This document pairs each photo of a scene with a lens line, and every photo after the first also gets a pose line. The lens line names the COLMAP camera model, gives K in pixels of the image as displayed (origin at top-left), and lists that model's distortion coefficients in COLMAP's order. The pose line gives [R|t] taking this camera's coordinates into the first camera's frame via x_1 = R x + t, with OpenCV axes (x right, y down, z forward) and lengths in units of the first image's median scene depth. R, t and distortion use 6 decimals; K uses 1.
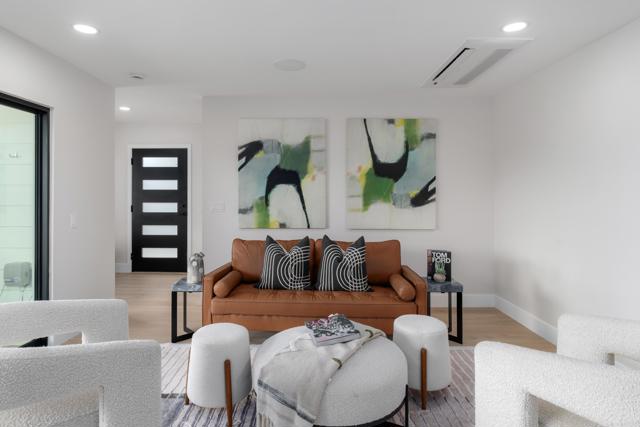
lens RADIAL K [[351.3, 0, 319.0], [0, 351.3, 191.2], [0, 0, 1]] dist [-0.002115, -0.000405]
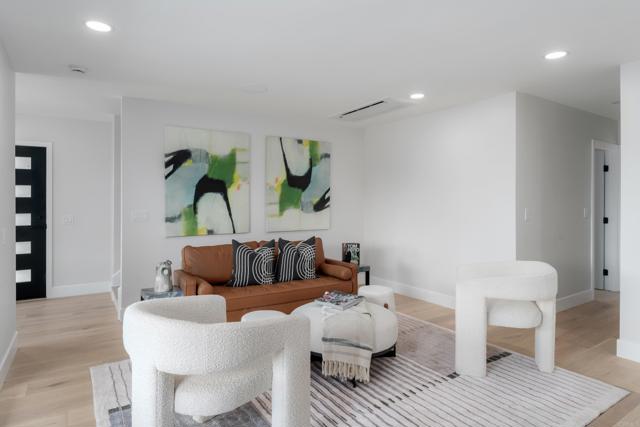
lens RADIAL K [[369.2, 0, 302.6], [0, 369.2, 201.1], [0, 0, 1]] dist [0.000083, 0.000083]
pose [[0.839665, -0.004768, 0.543084, -0.478274], [0.000009, 0.999962, 0.008766, -0.004551], [-0.543104, -0.007356, 0.839633, -0.076232]]
